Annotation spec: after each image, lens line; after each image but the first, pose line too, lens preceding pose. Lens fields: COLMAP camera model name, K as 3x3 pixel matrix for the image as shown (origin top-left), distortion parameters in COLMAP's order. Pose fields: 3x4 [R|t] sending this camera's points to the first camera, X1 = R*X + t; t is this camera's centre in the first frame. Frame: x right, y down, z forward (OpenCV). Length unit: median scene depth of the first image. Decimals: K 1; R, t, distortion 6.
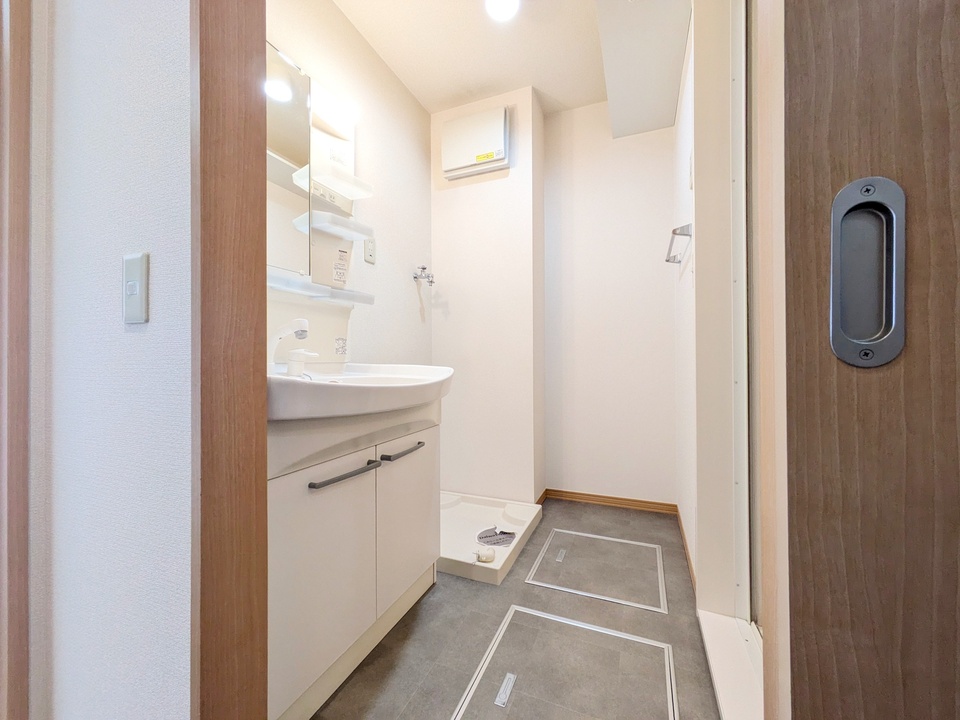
lens RADIAL K [[377.8, 0, 483.8], [0, 377.8, 359.5], [0, 0, 1]] dist [-0.001202, -0.000001]
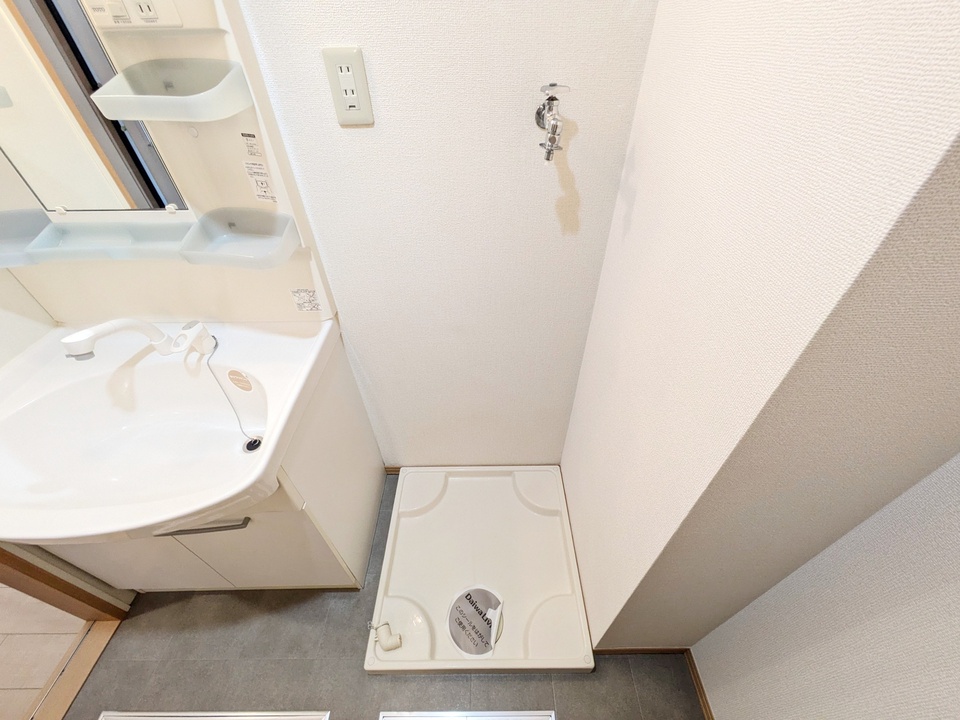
lens RADIAL K [[385.1, 0, 487.2], [0, 385.1, 359.7], [0, 0, 1]] dist [0.001739, 0.000425]
pose [[0.387825, 0.611143, -0.689997, 0.266721], [0.012354, 0.745073, 0.666869, -0.398347], [0.921650, -0.267153, 0.281408, 1.067623]]
